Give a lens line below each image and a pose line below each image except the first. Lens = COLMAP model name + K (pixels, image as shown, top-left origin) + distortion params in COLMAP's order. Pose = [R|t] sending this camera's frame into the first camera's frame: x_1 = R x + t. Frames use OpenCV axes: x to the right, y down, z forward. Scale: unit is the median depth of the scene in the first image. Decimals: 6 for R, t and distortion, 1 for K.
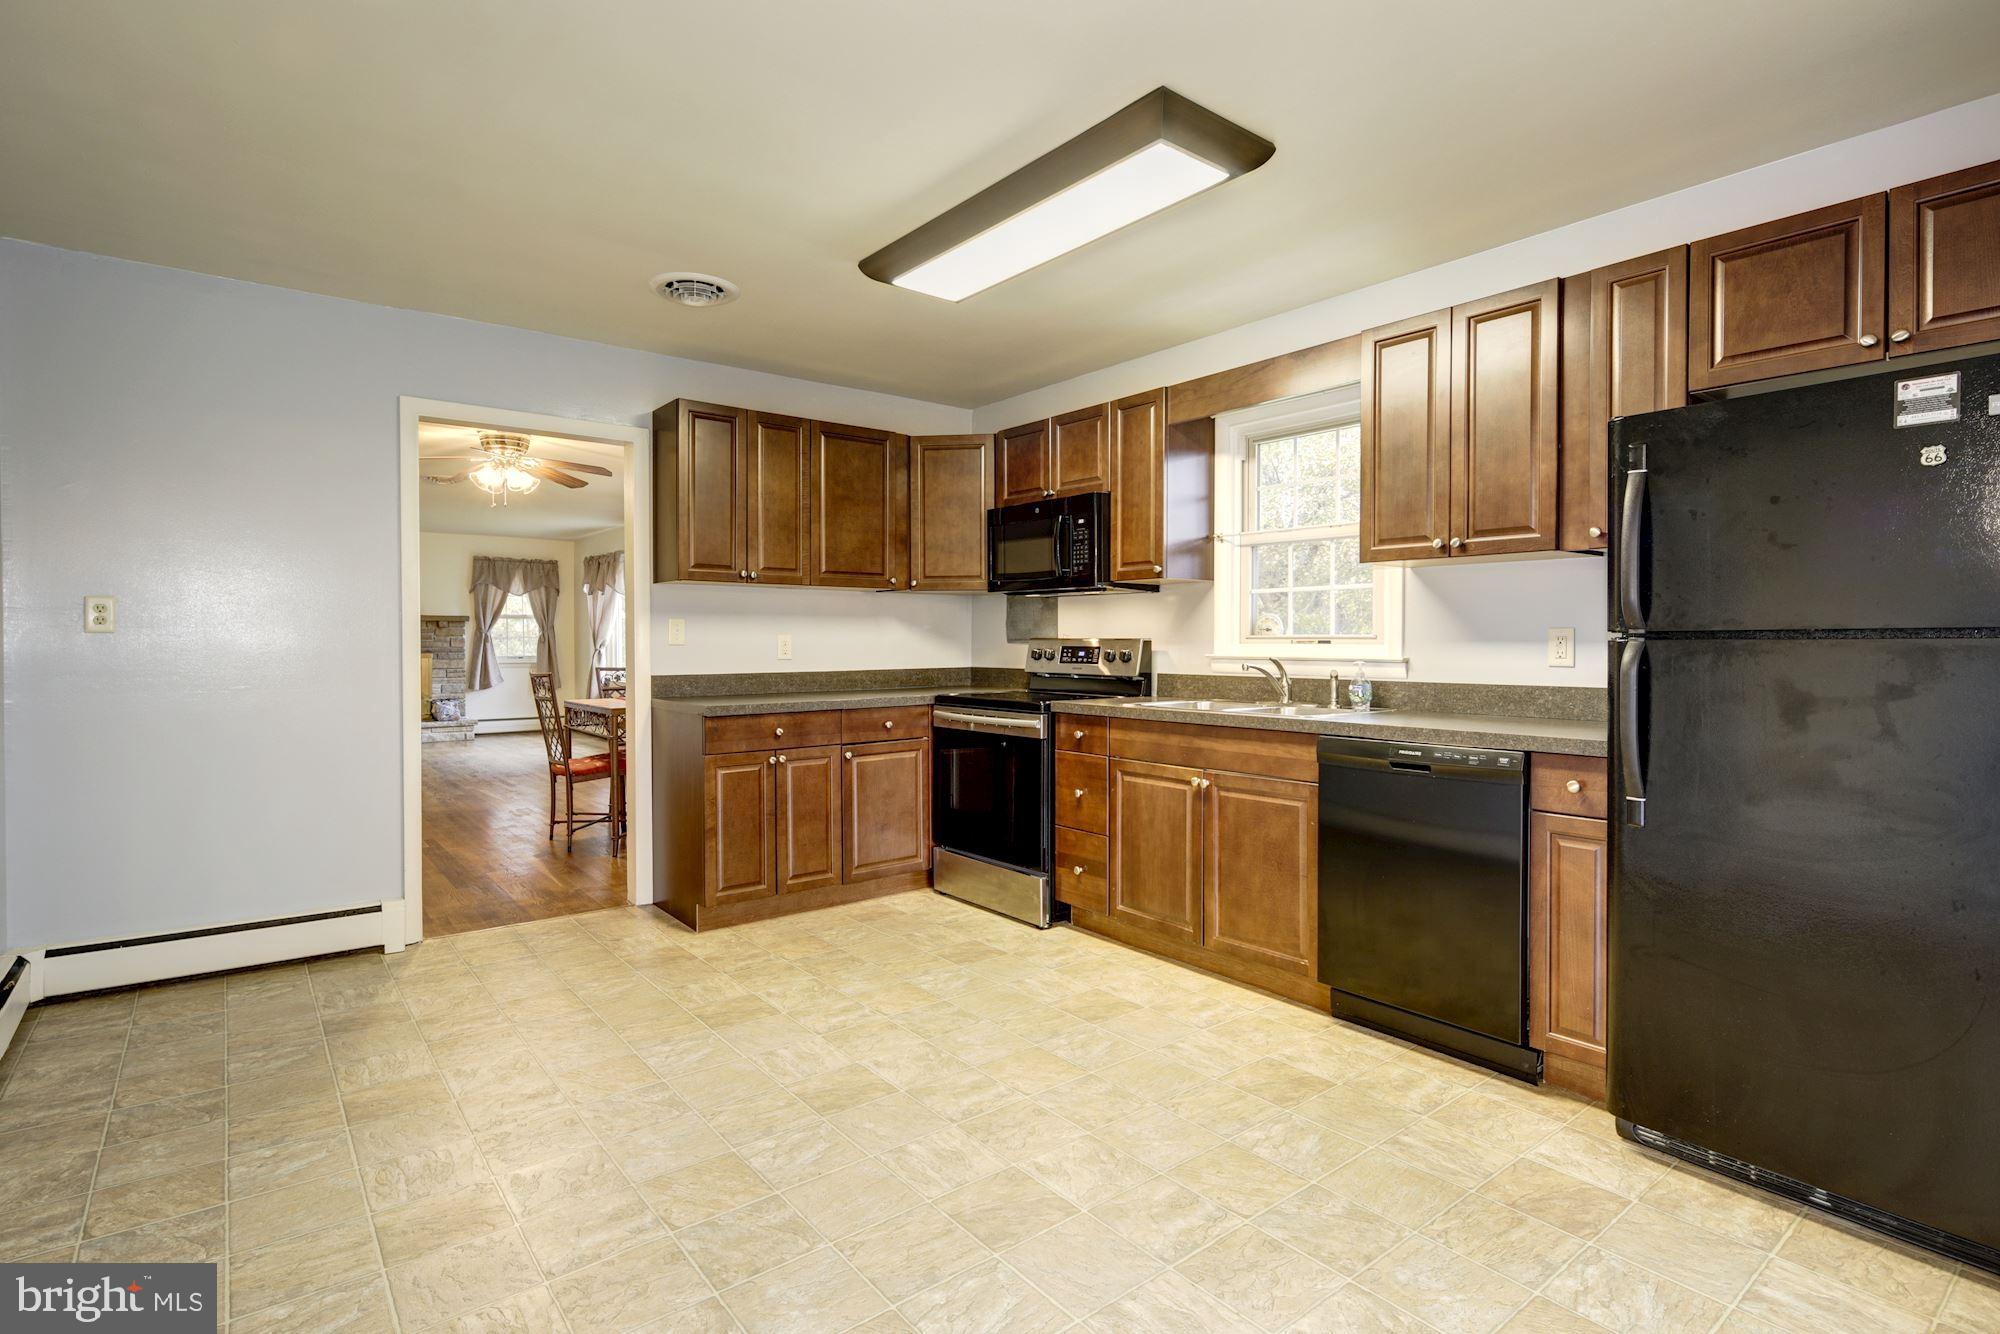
lens RADIAL K [[989.4, 0, 1015.4], [0, 989.4, 652.3], [0, 0, 1]] dist [-0.003991, -0.002409]
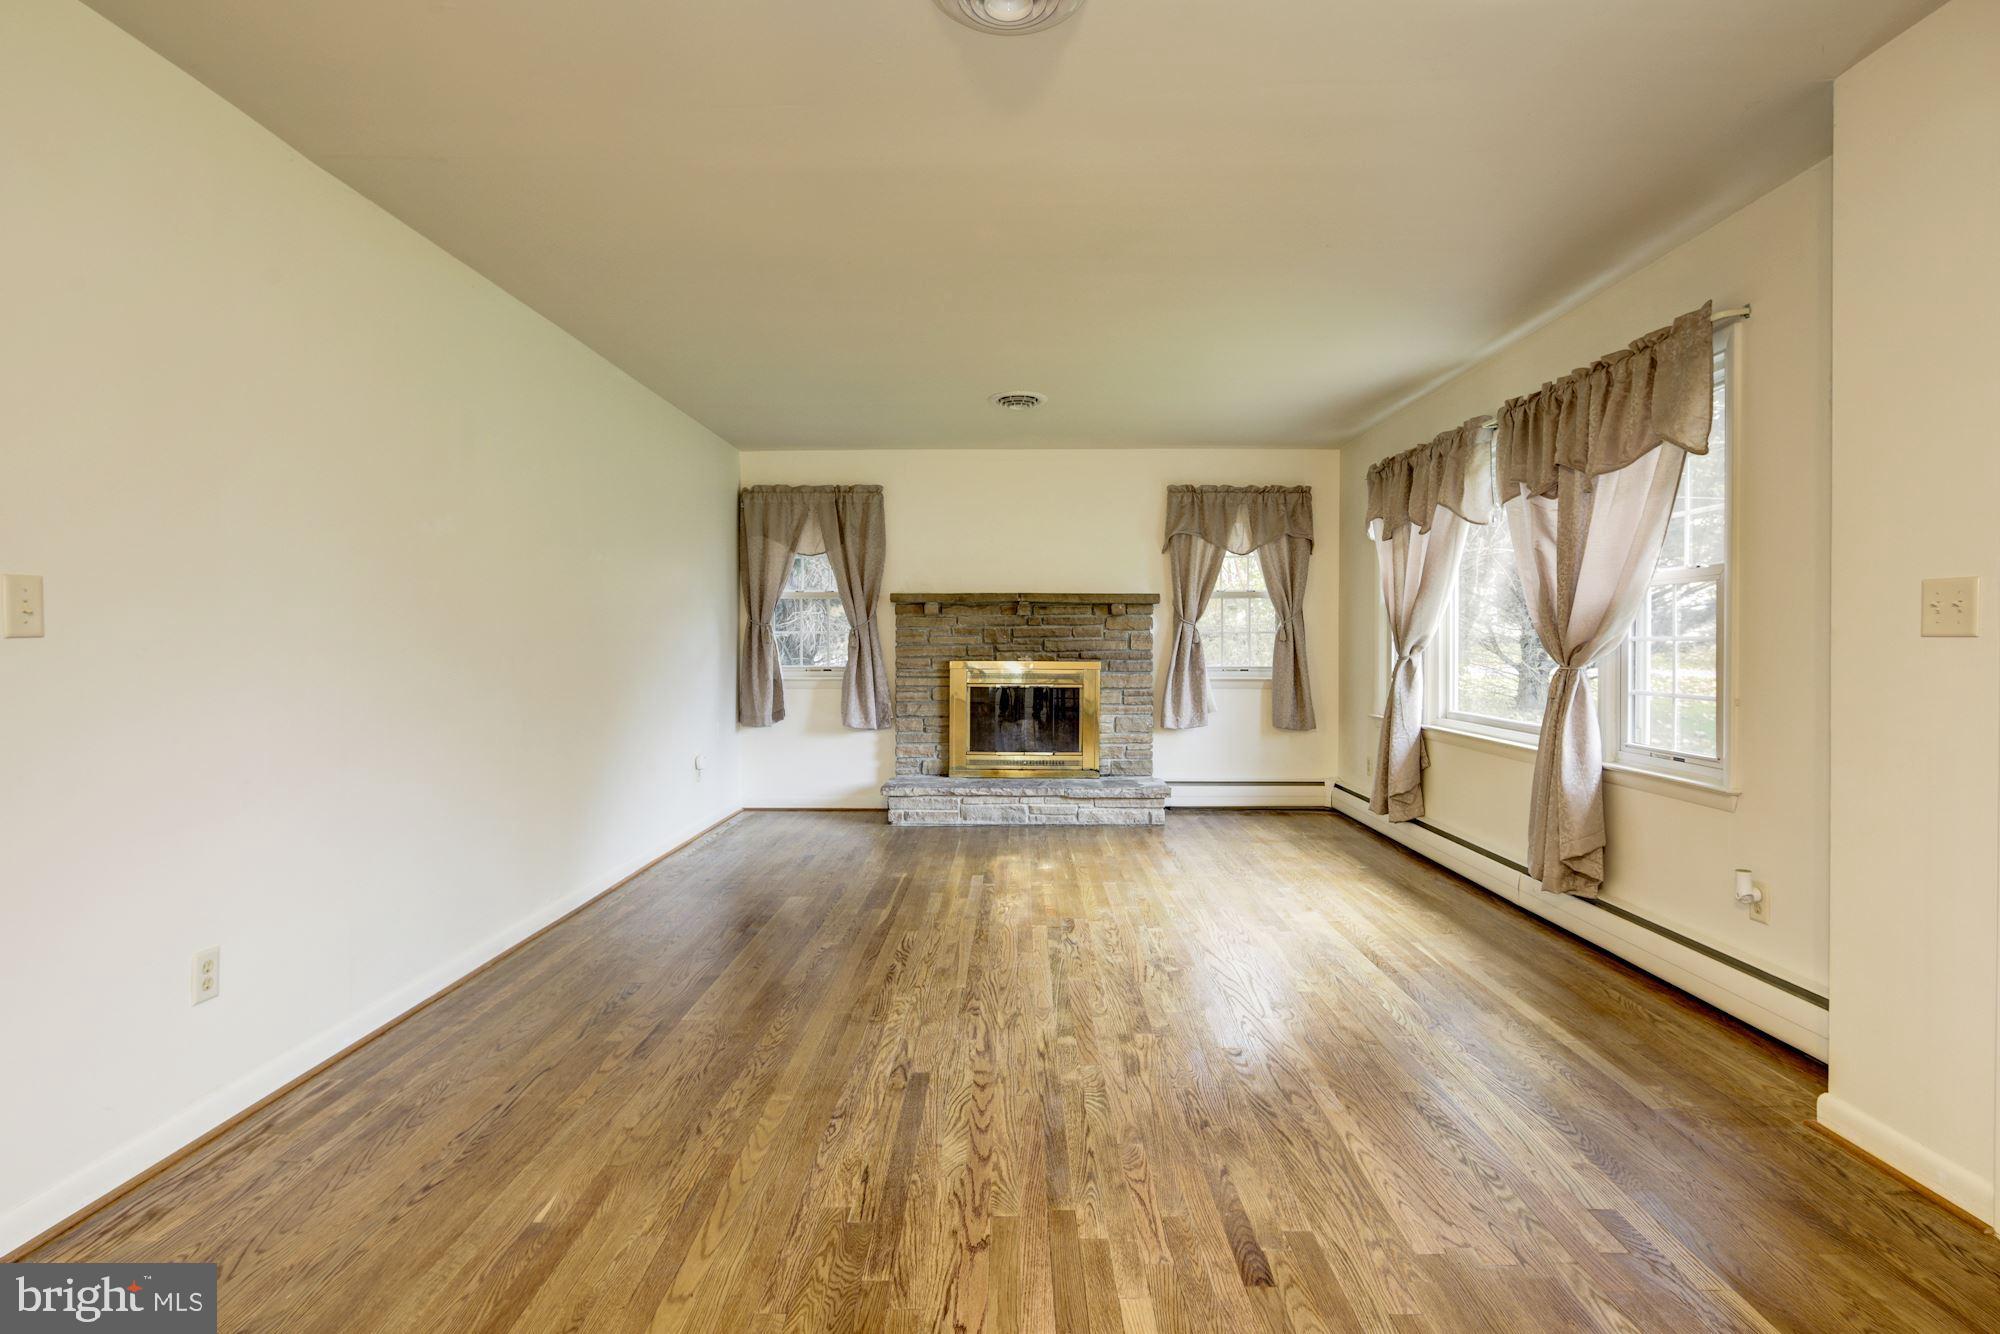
lens RADIAL K [[975.1, 0, 1005.8], [0, 975.1, 647.8], [0, 0, 1]] dist [0.000344, -0.003915]
pose [[0.772718, 0.004409, -0.634734, -0.796346], [-0.006214, 0.999981, -0.000618, -0.016505], [0.634719, 0.004422, 0.772731, 1.529033]]
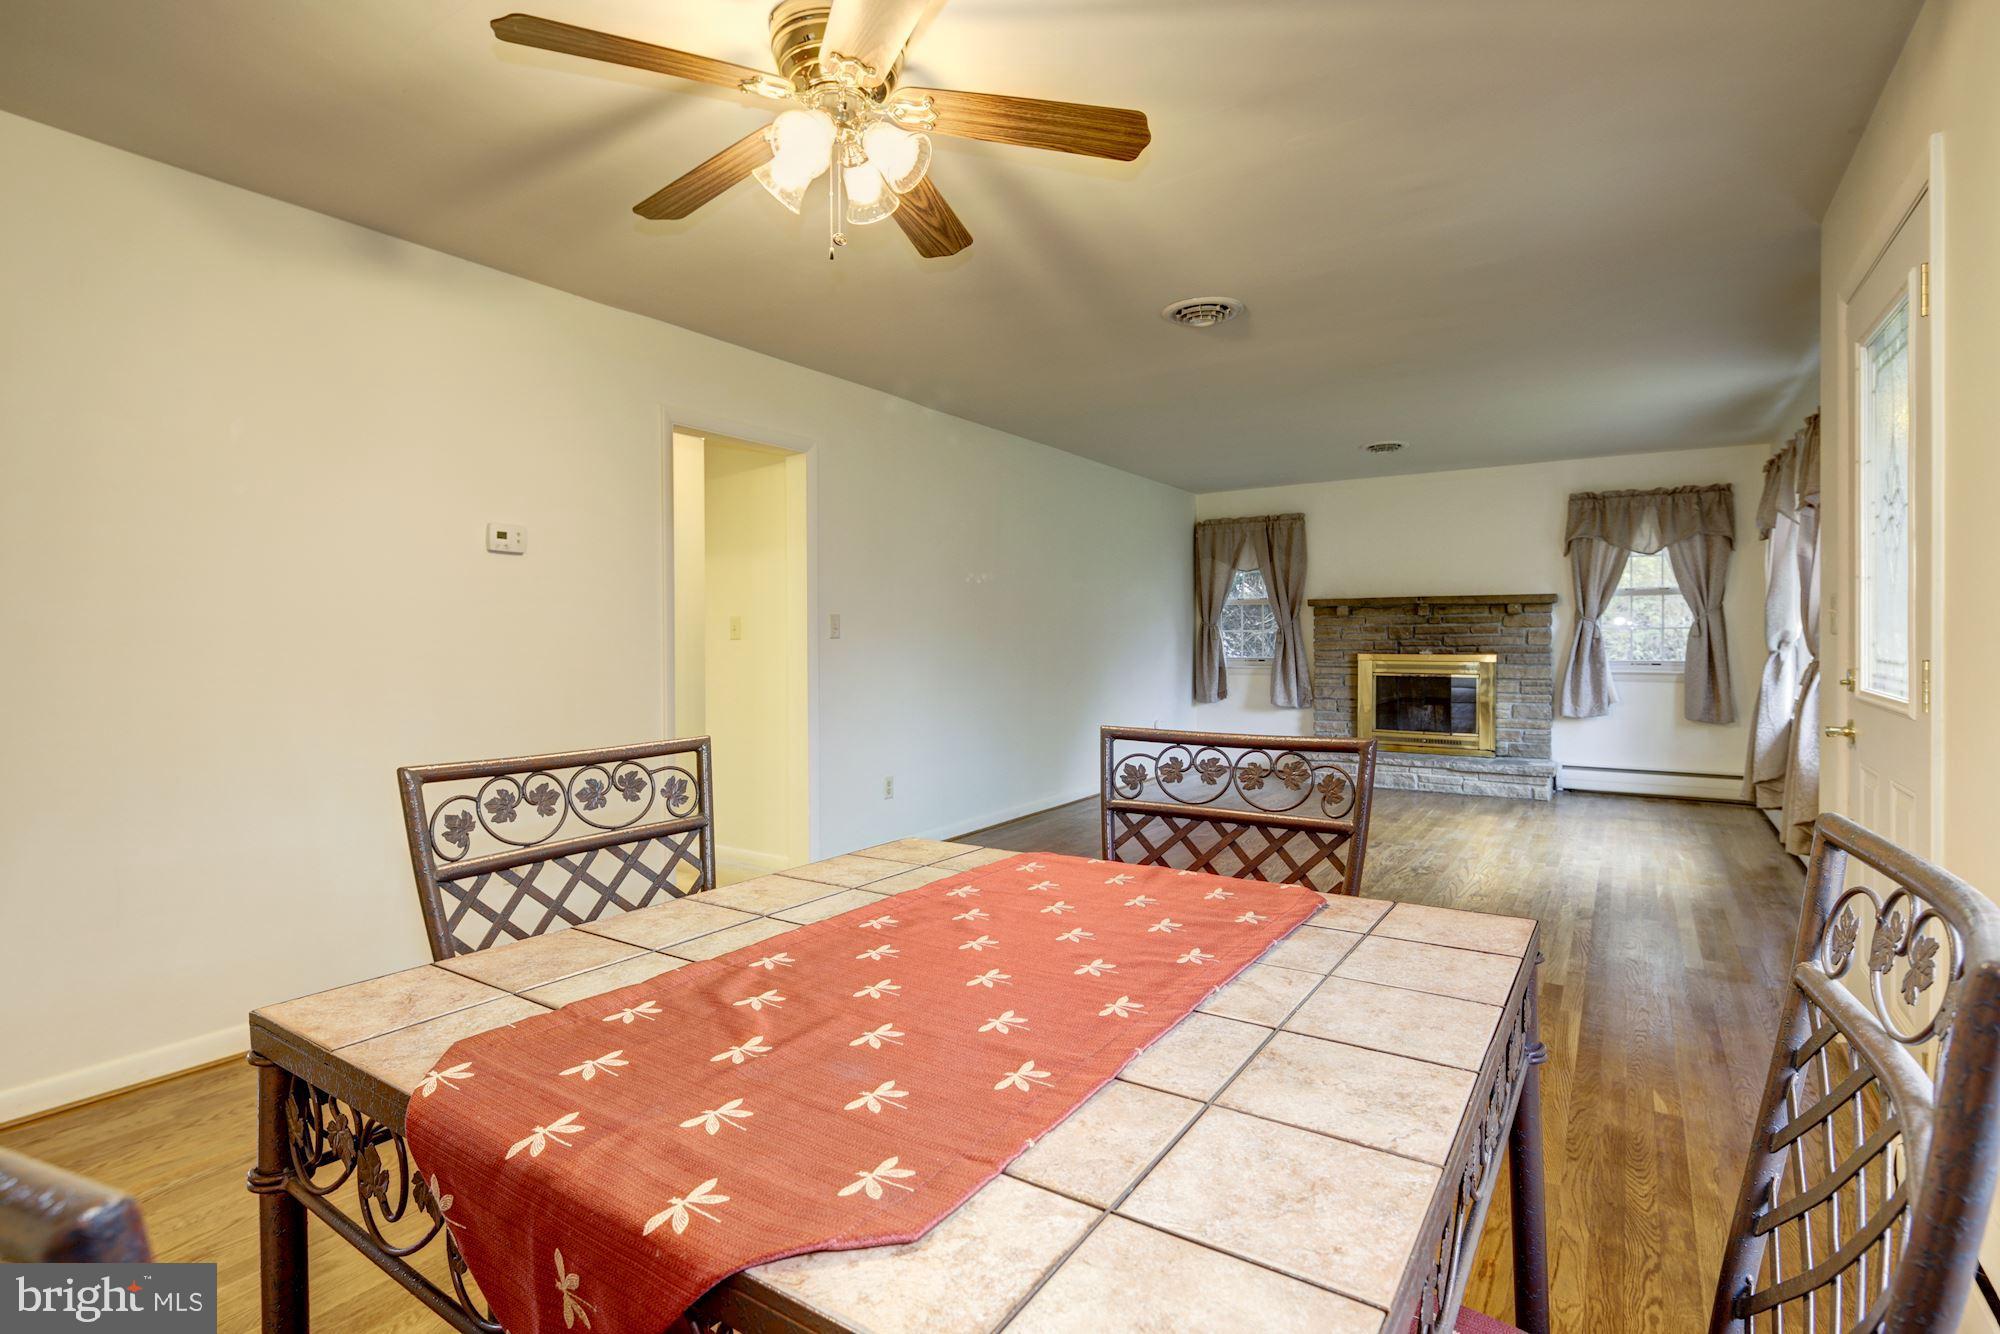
lens RADIAL K [[975.1, 0, 982.2], [0, 975.1, 653.6], [0, 0, 1]] dist [0.000344, -0.003915]
pose [[0.305790, 0.014569, -0.951987, -0.260580], [-0.006654, 0.999891, 0.013164, -0.016338], [0.952076, 0.002309, 0.305854, 1.396403]]
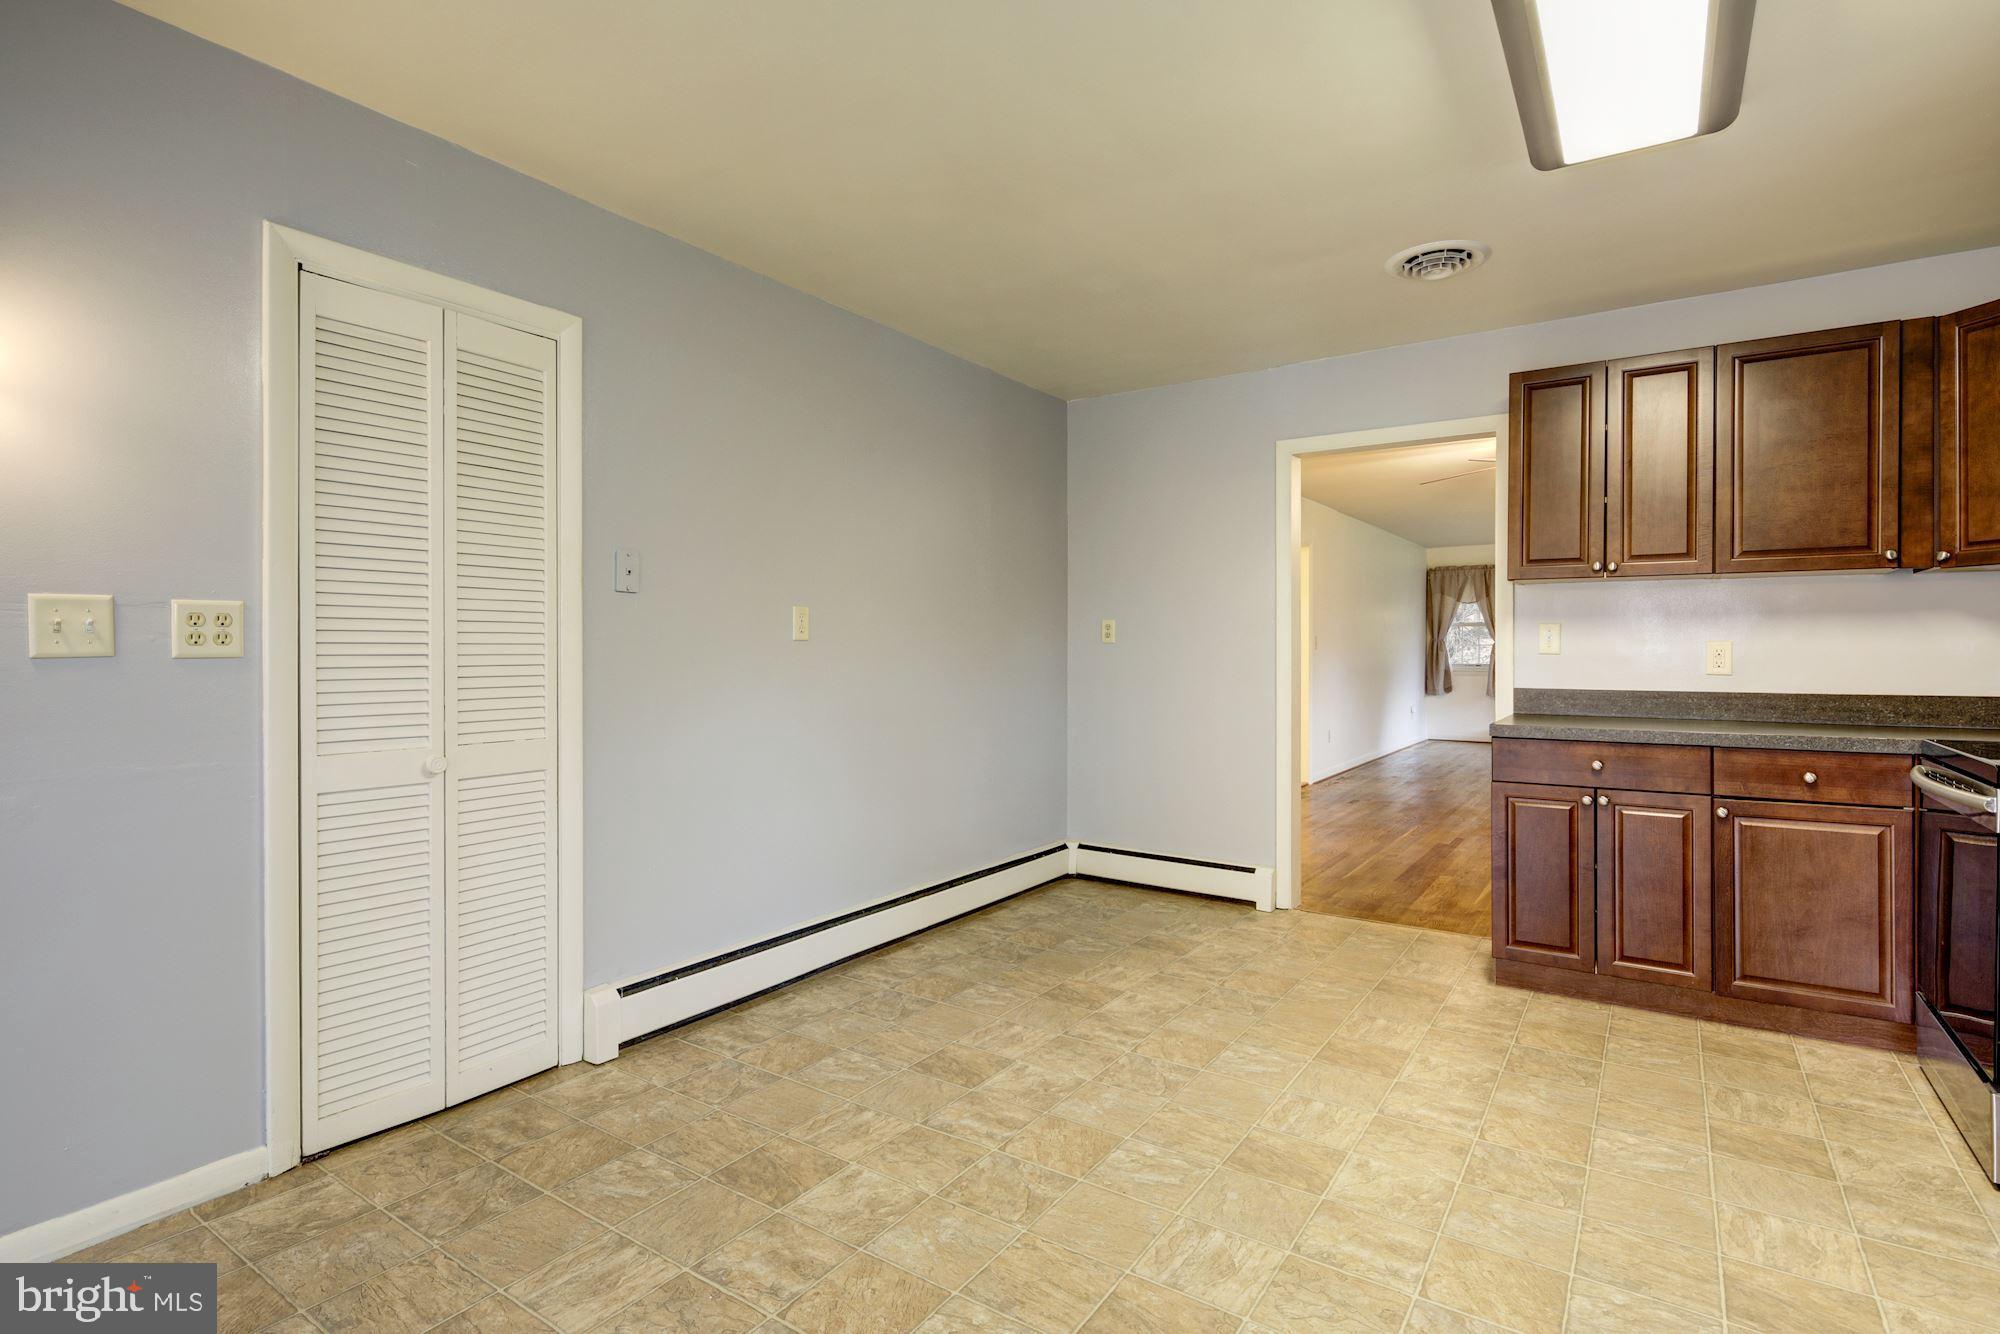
lens RADIAL K [[975.1, 0, 982.9], [0, 975.1, 656.2], [0, 0, 1]] dist [0.000344, -0.003915]
pose [[0.277852, 0.008844, -0.960583, 0.375806], [-0.012833, 0.999903, 0.005494, -0.004743], [0.960538, 0.010801, 0.277938, 0.321908]]
